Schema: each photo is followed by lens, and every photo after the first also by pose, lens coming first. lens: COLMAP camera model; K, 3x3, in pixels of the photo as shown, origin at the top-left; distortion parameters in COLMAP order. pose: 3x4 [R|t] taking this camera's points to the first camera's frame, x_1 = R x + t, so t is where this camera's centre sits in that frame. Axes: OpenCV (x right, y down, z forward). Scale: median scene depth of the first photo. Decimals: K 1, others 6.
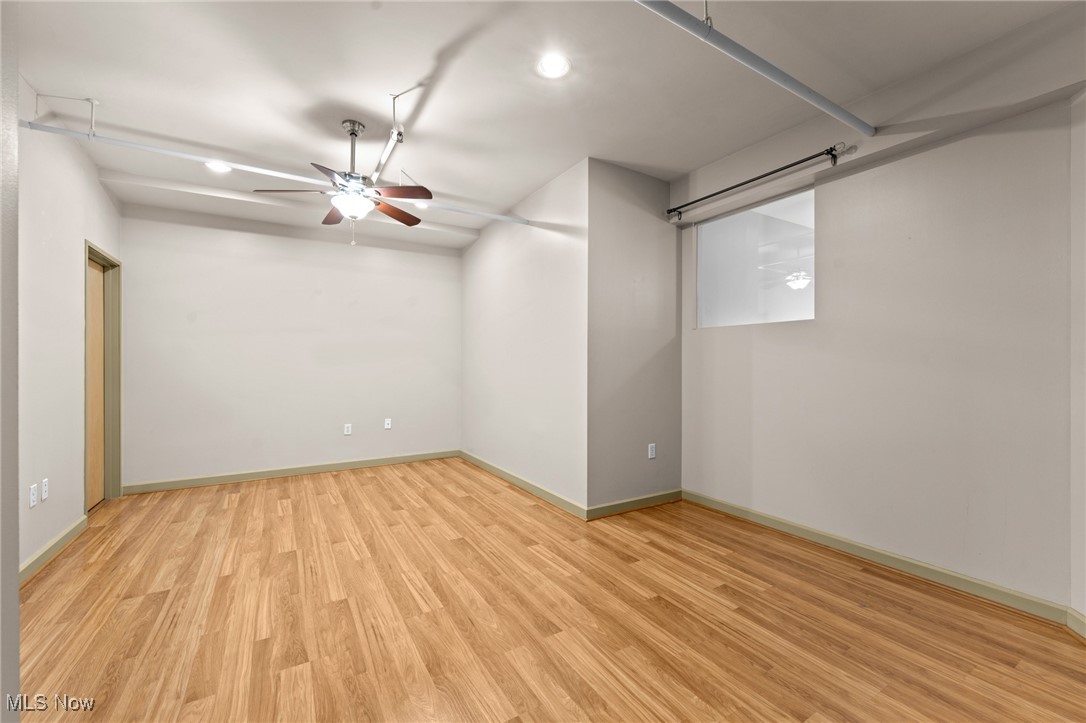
lens RADIAL K [[442.9, 0, 544.5], [0, 442.9, 362.7], [0, 0, 1]] dist [-0.001535, 0.000142]
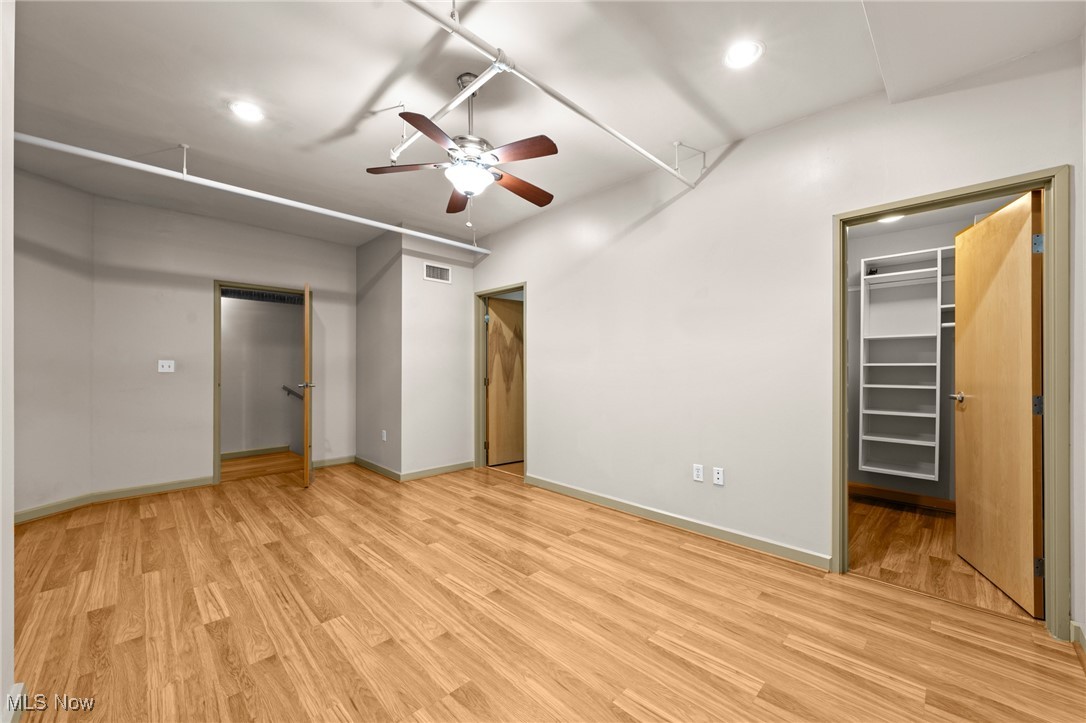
lens RADIAL K [[421.5, 0, 541.5], [0, 421.5, 366.5], [0, 0, 1]] dist [0.002017, -0.000199]
pose [[-0.975336, -0.000988, -0.220722, -0.454520], [-0.000300, 0.999995, -0.003150, 0.001815], [0.220724, -0.003006, -0.975332, 2.092461]]
